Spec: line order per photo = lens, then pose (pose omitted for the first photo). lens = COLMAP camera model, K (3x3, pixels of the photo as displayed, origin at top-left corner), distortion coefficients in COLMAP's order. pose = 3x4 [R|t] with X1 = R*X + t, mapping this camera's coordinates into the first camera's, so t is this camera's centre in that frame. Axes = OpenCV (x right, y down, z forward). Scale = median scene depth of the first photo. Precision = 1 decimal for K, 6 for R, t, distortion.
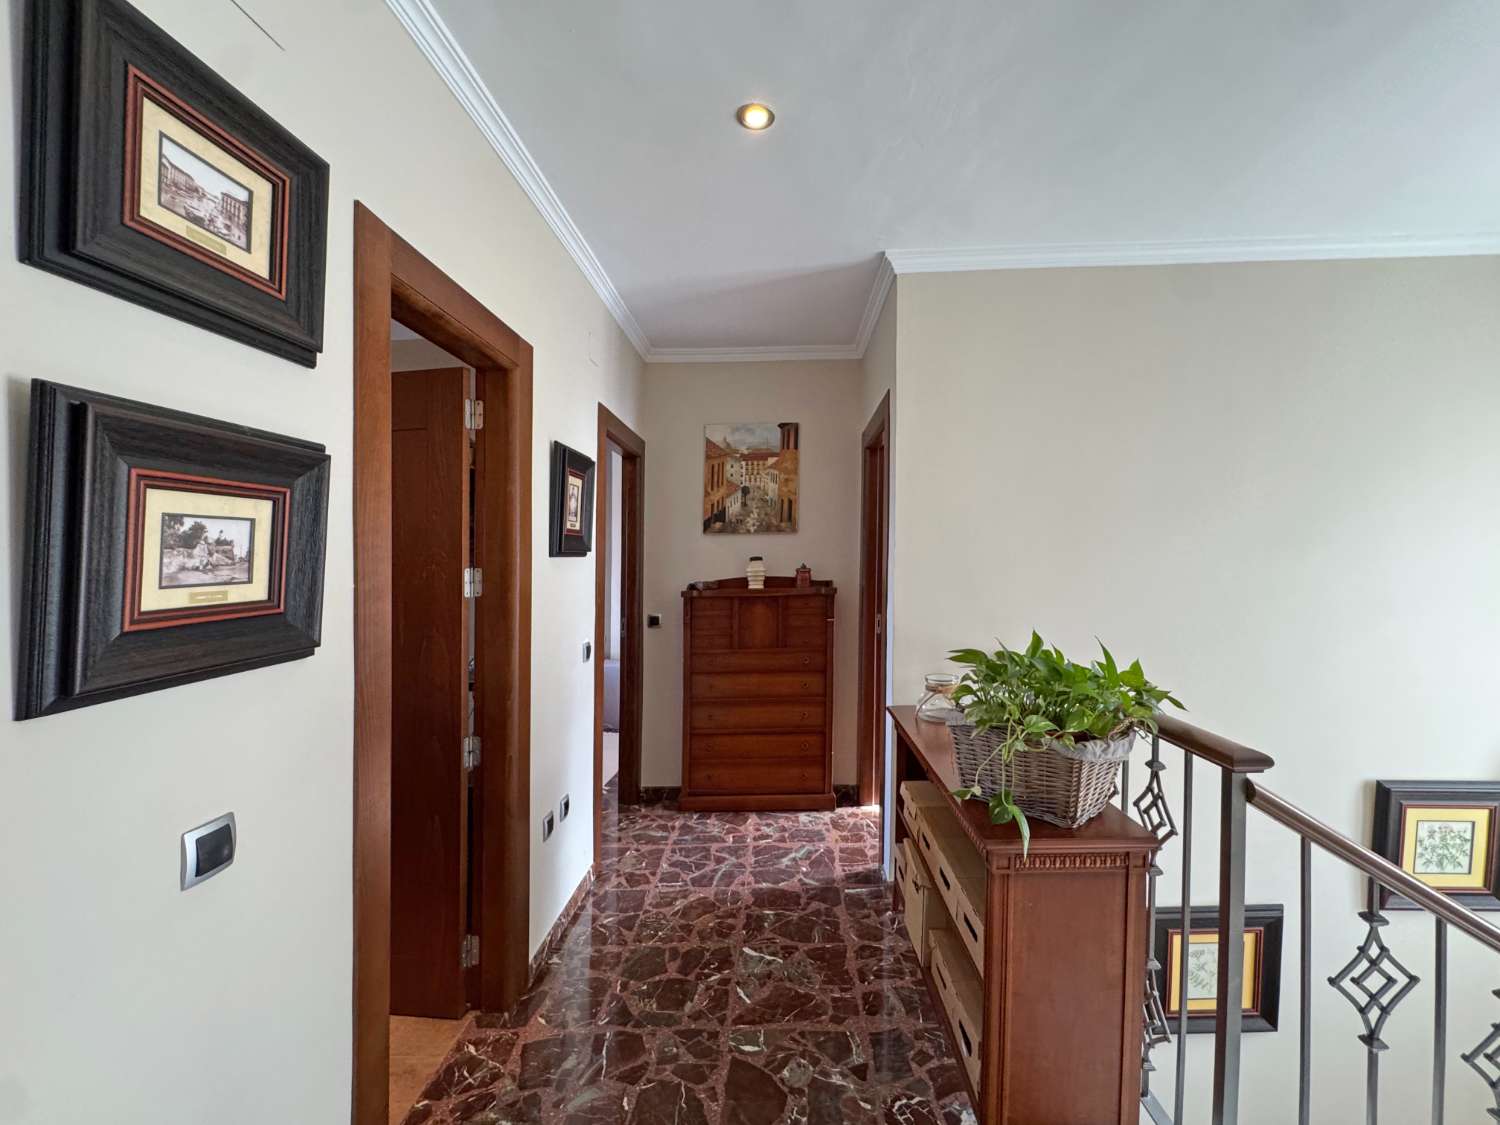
lens RADIAL K [[605.5, 0, 765.9], [0, 605.5, 562.1], [0, 0, 1]] dist [0.001237, -0.000984]
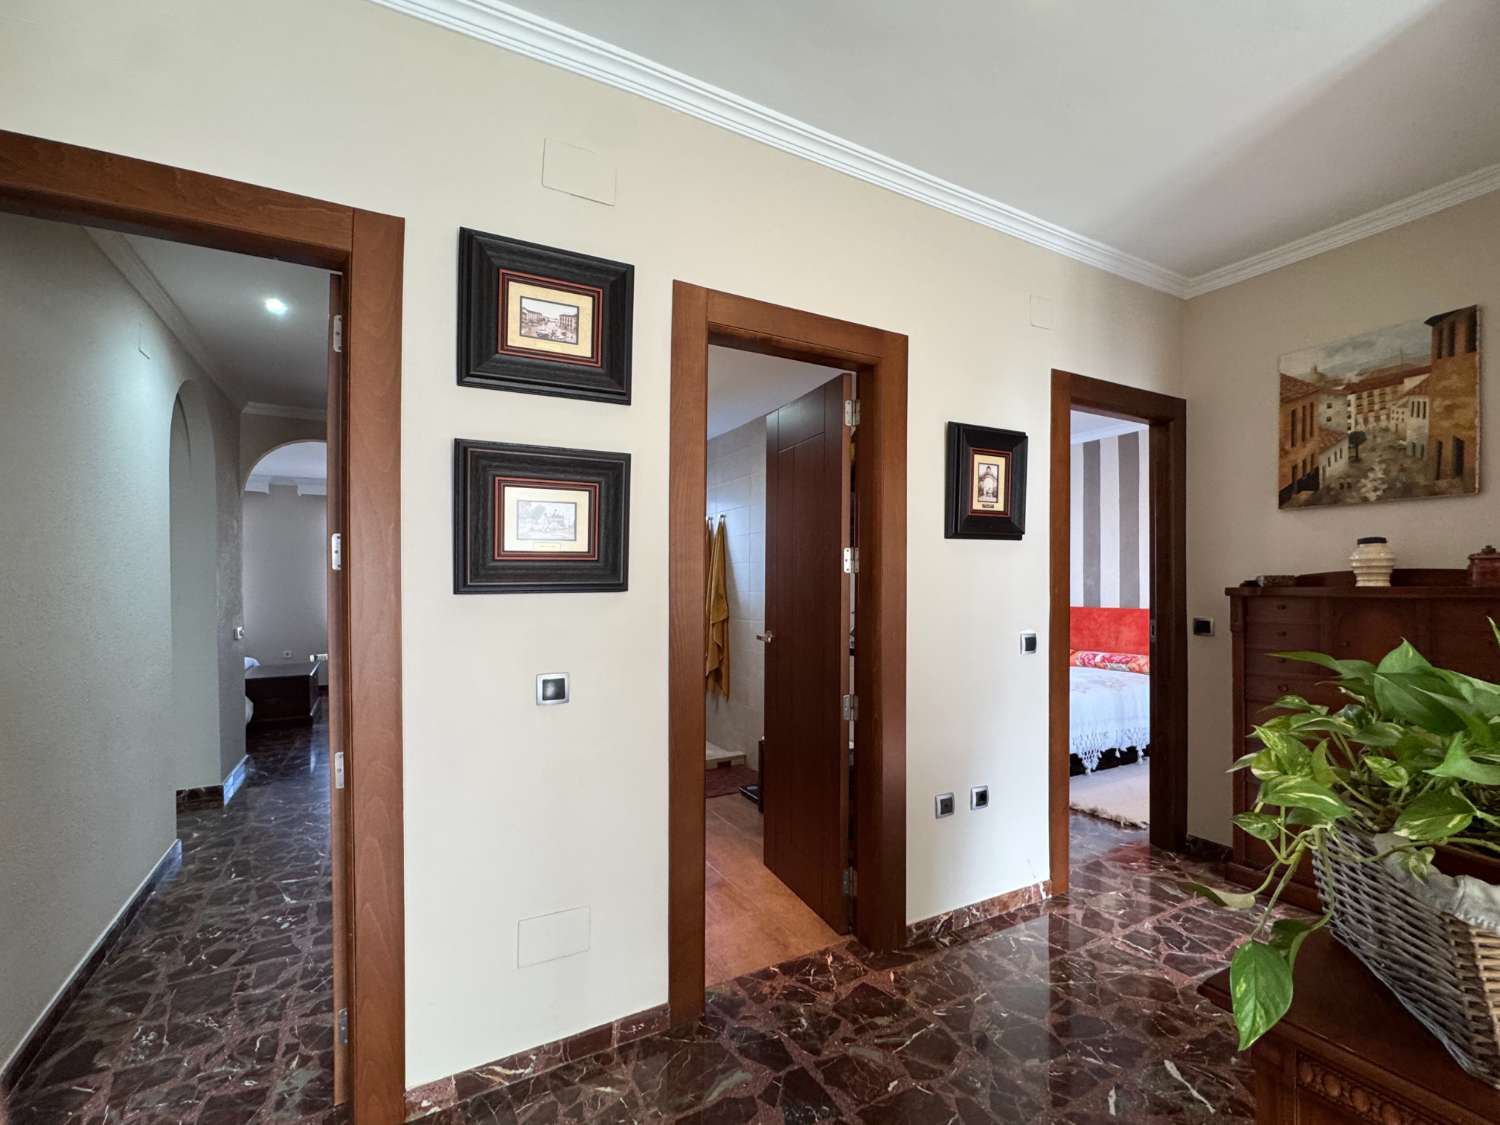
lens RADIAL K [[605.5, 0, 763.1], [0, 605.5, 567.6], [0, 0, 1]] dist [0.001237, -0.000984]
pose [[0.548259, -0.005473, -0.836291, 0.239005], [0.003739, 0.999985, -0.004093, 0.033542], [0.836300, -0.000883, 0.548271, 0.148297]]
